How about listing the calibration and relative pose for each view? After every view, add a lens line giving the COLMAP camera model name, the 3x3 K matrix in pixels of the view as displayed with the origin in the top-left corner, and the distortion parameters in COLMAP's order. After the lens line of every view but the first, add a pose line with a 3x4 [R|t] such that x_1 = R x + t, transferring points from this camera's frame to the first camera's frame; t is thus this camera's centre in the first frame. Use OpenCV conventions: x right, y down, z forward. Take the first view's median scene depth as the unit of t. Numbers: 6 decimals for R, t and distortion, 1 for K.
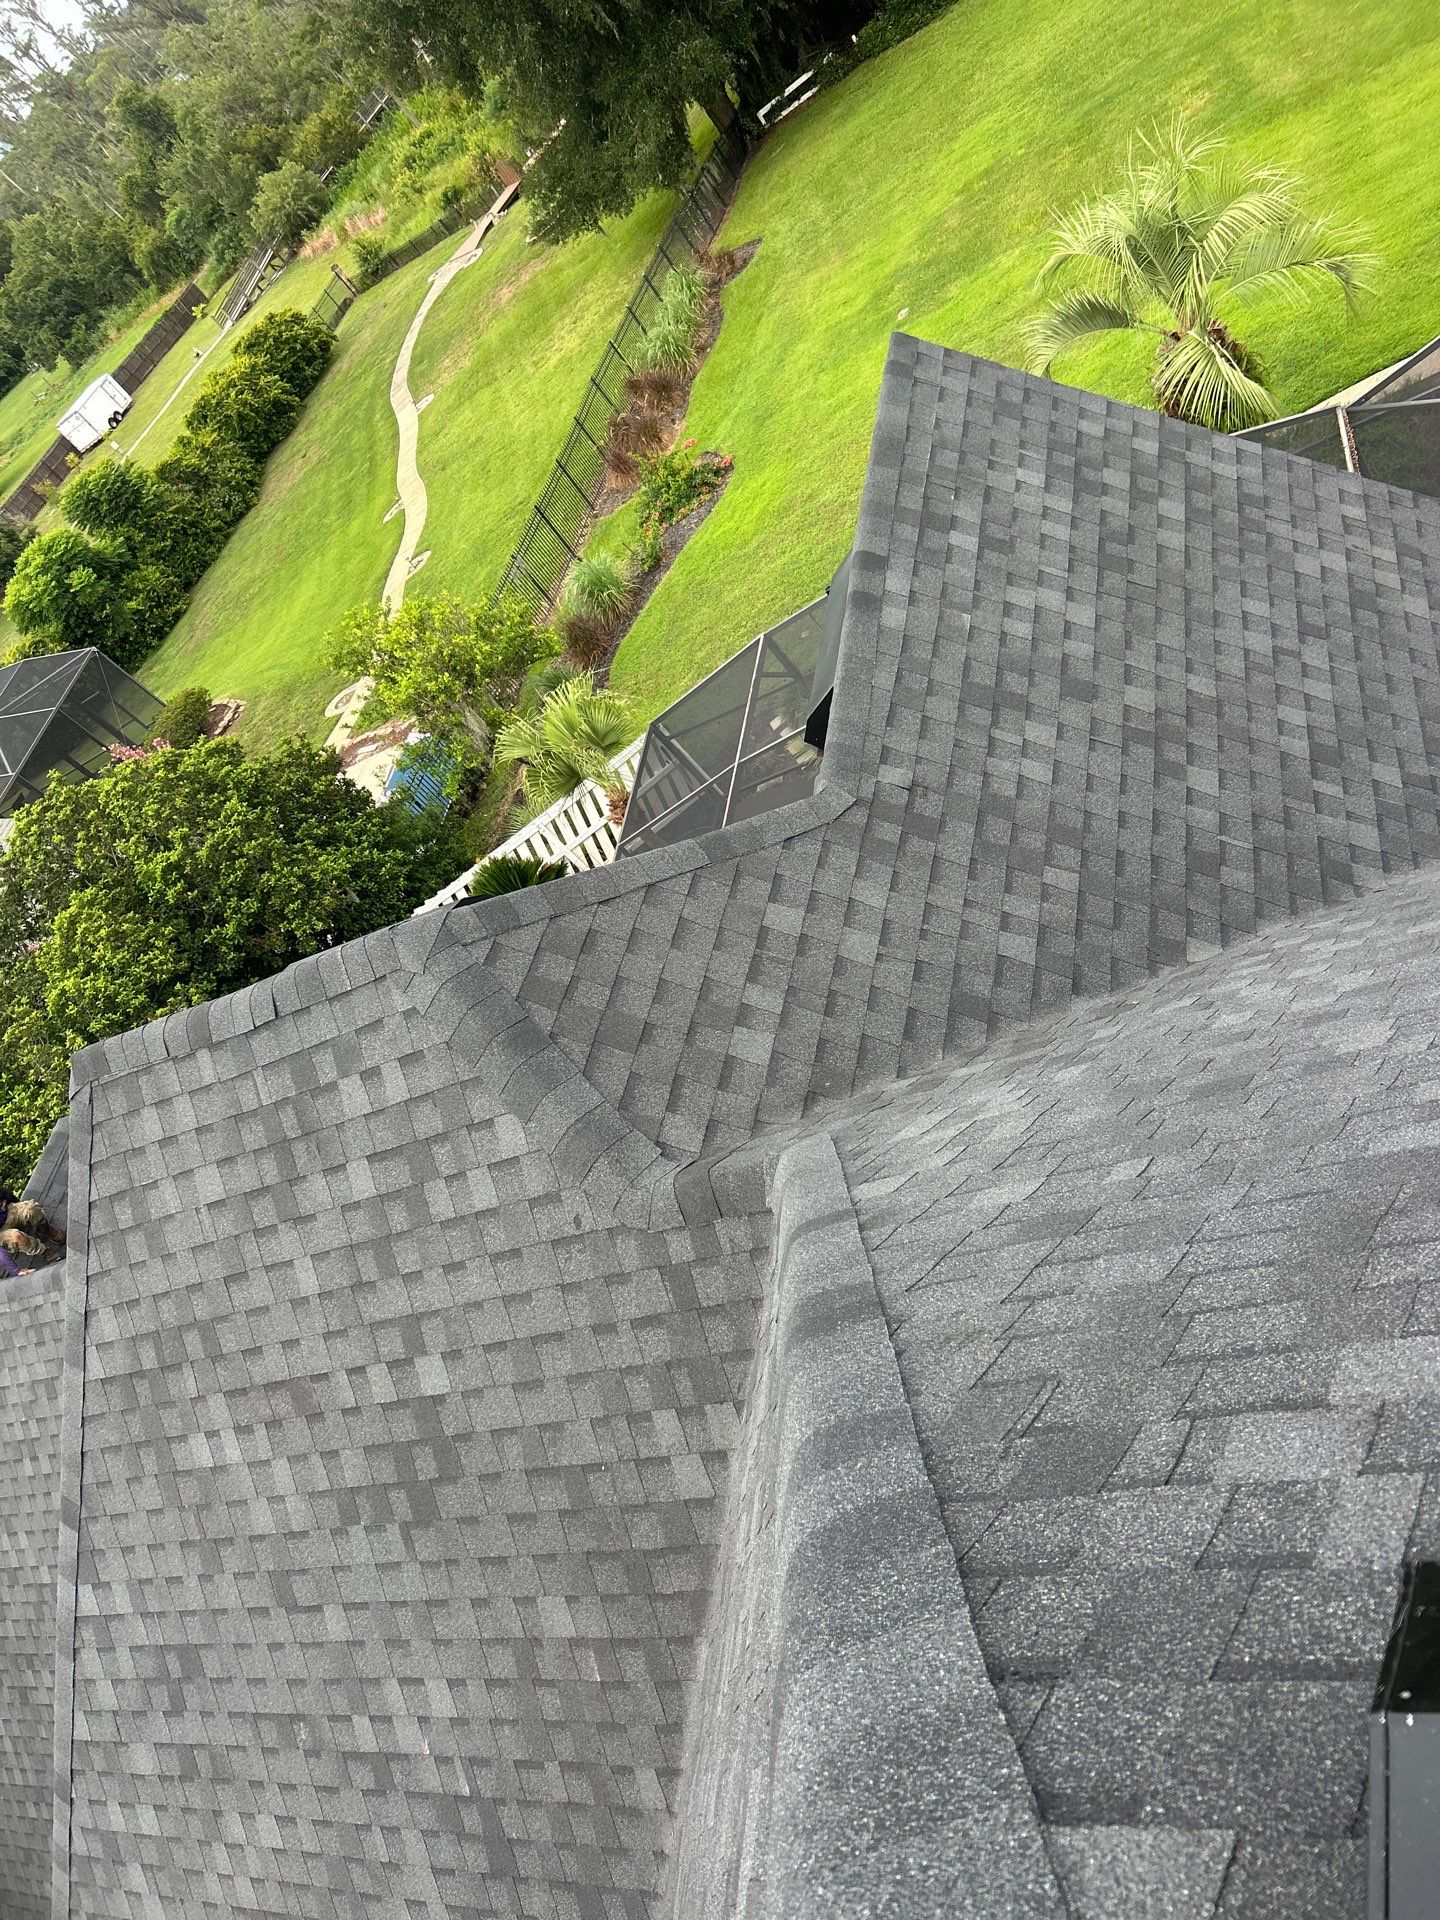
lens RADIAL K [[1442.9, 0, 710.4], [0, 1442.9, 945.3], [0, 0, 1]] dist [0.045191, -0.047694]
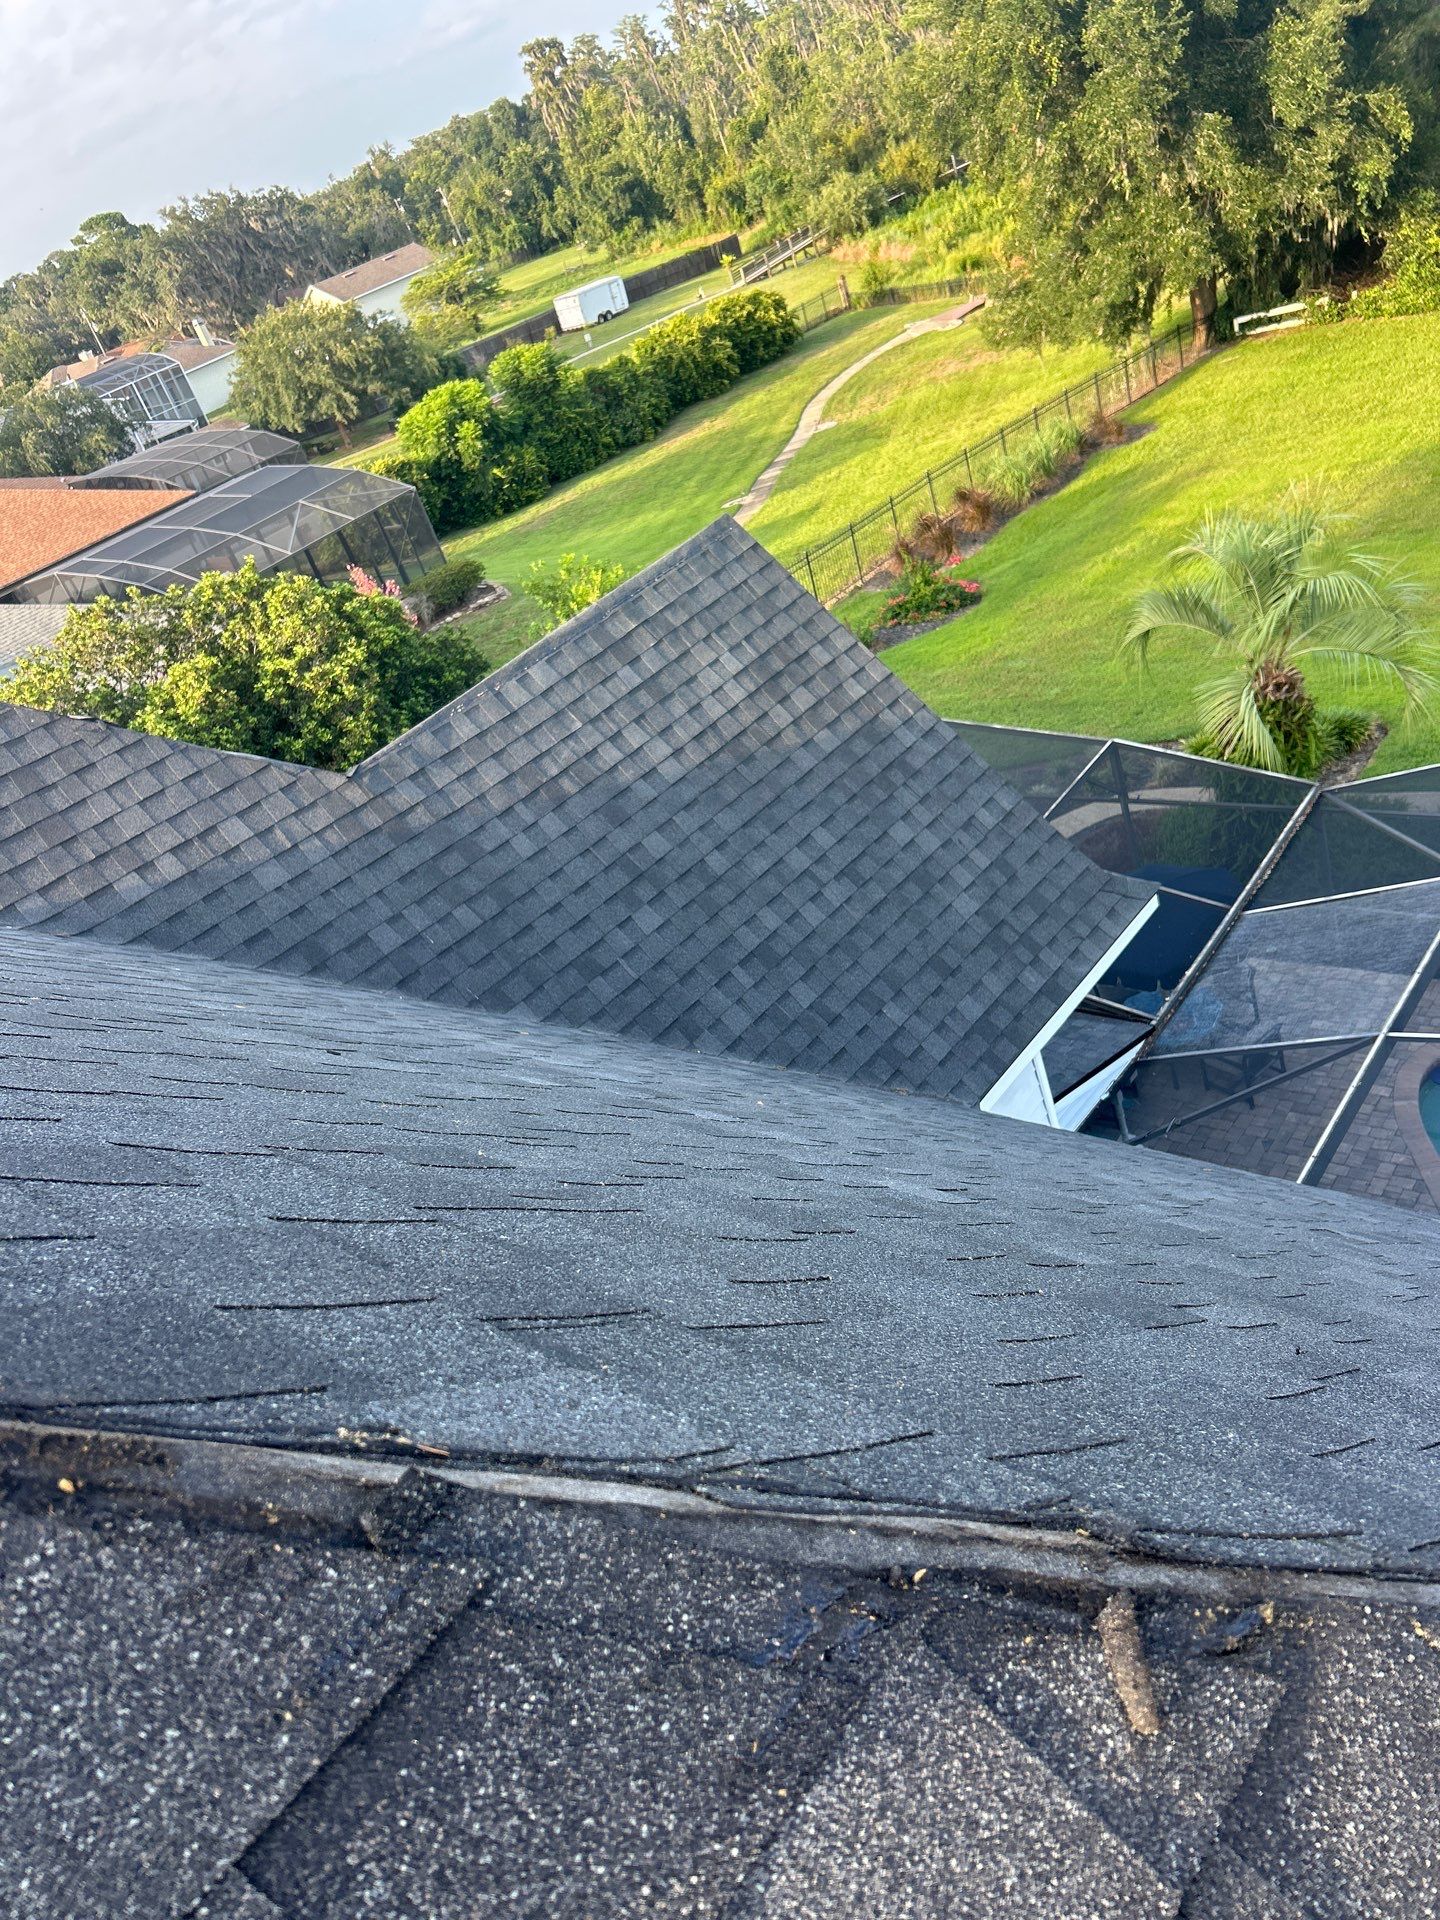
lens RADIAL K [[1442.9, 0, 719.0], [0, 1442.9, 953.2], [0, 0, 1]] dist [0.045191, -0.047694]
pose [[0.862036, 0.486252, -0.143011, 0.558345], [-0.489436, 0.871920, 0.014416, -0.129196], [0.131704, 0.057568, 0.989616, -0.237828]]
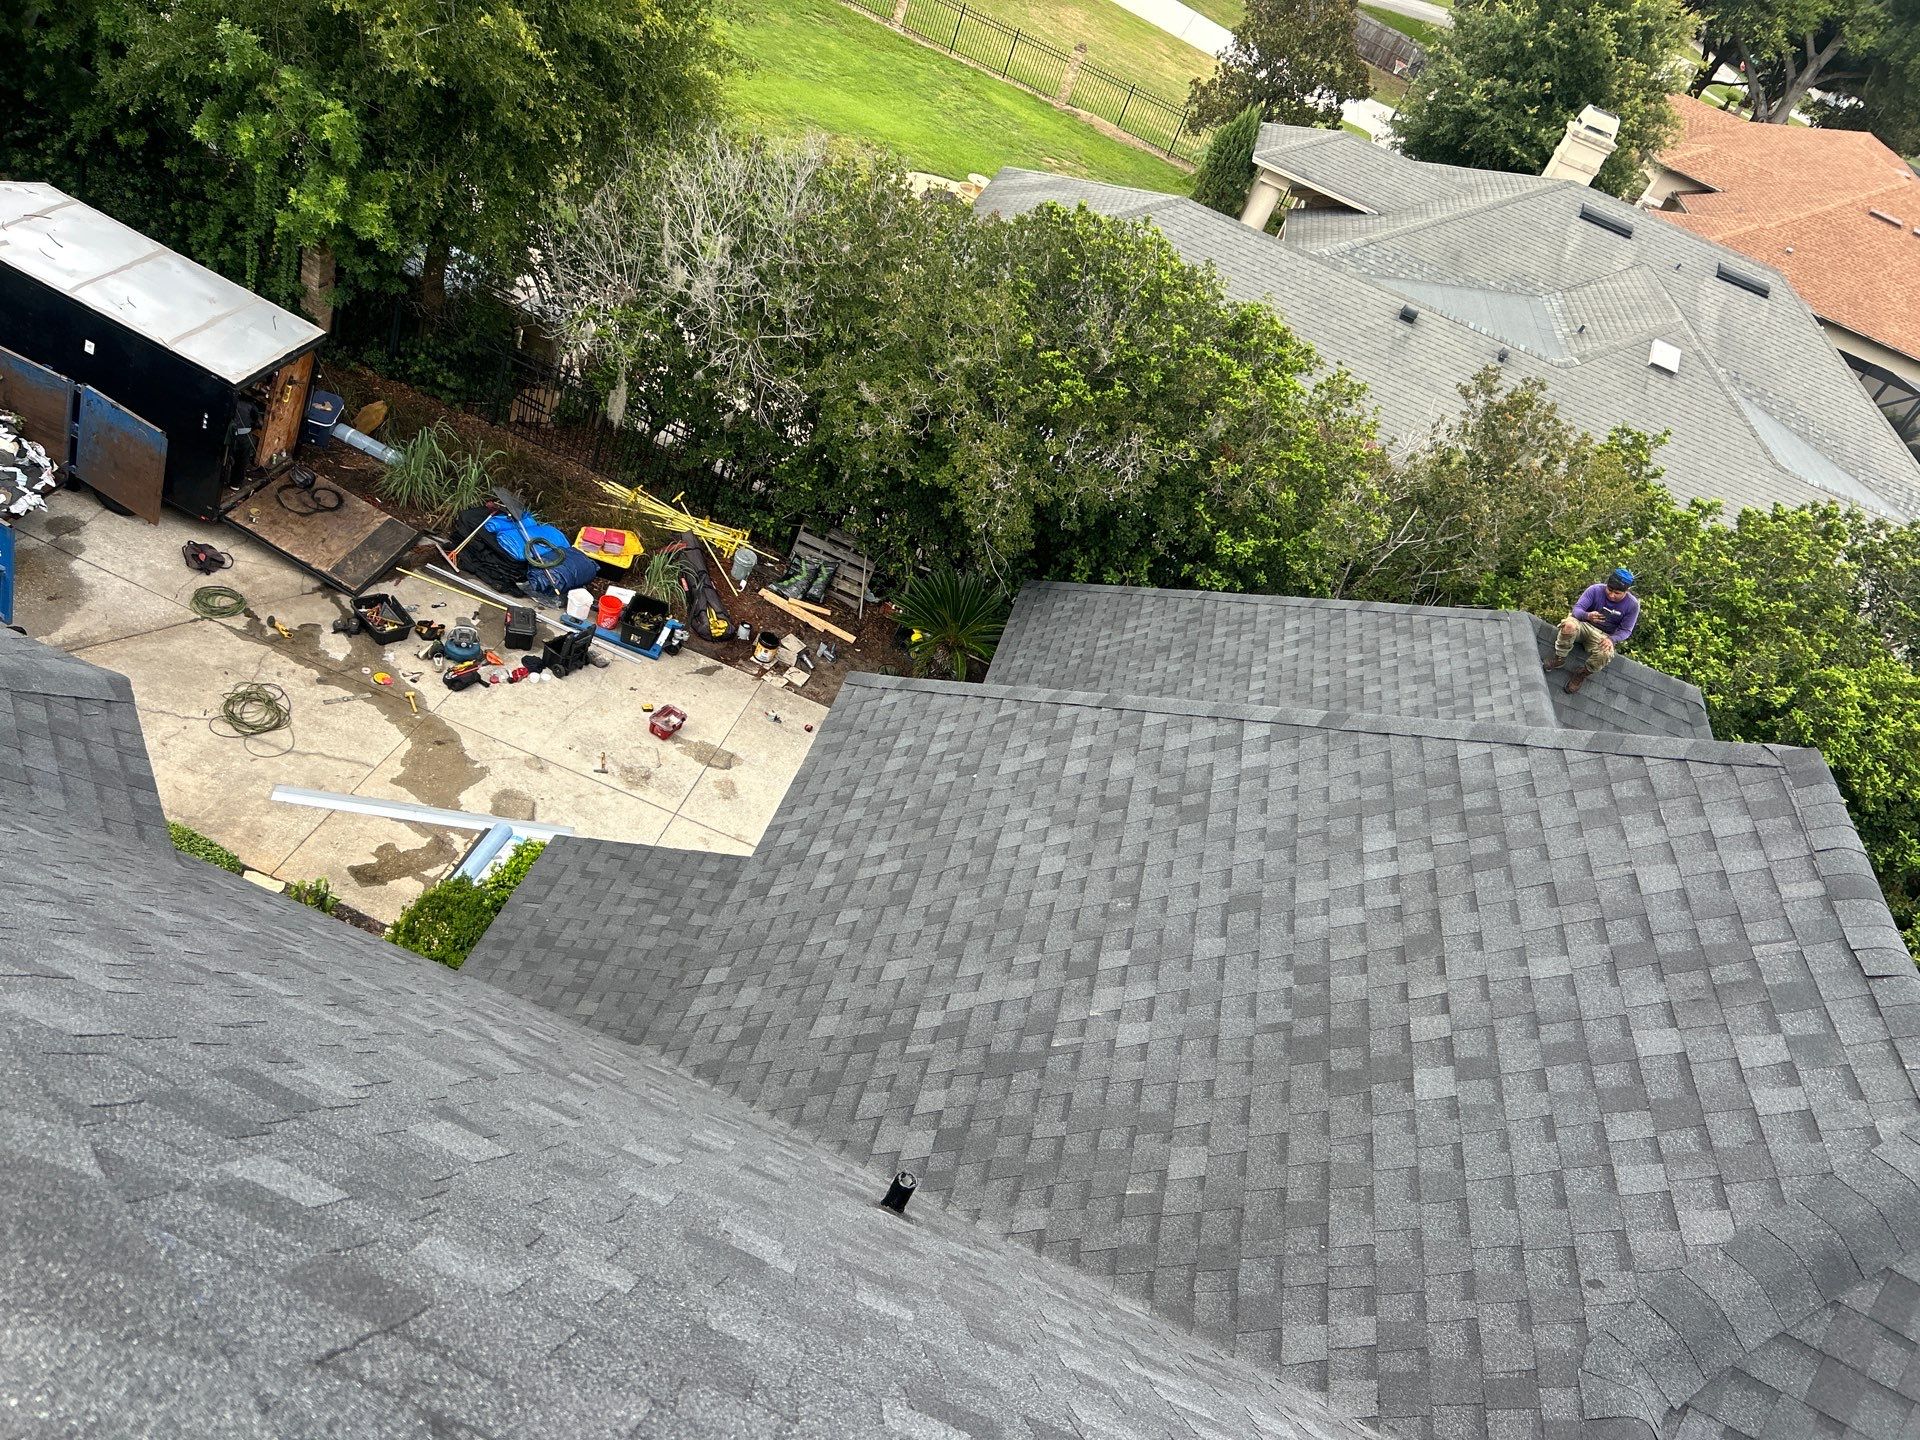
lens RADIAL K [[1442.9, 0, 948.0], [0, 1442.9, 702.3], [0, 0, 1]] dist [0.045191, -0.047694]
pose [[-0.231157, 0.924597, -0.302797, -0.047028], [-0.845516, -0.036941, 0.532671, 0.049647], [0.481321, 0.379150, 0.790301, -0.040331]]
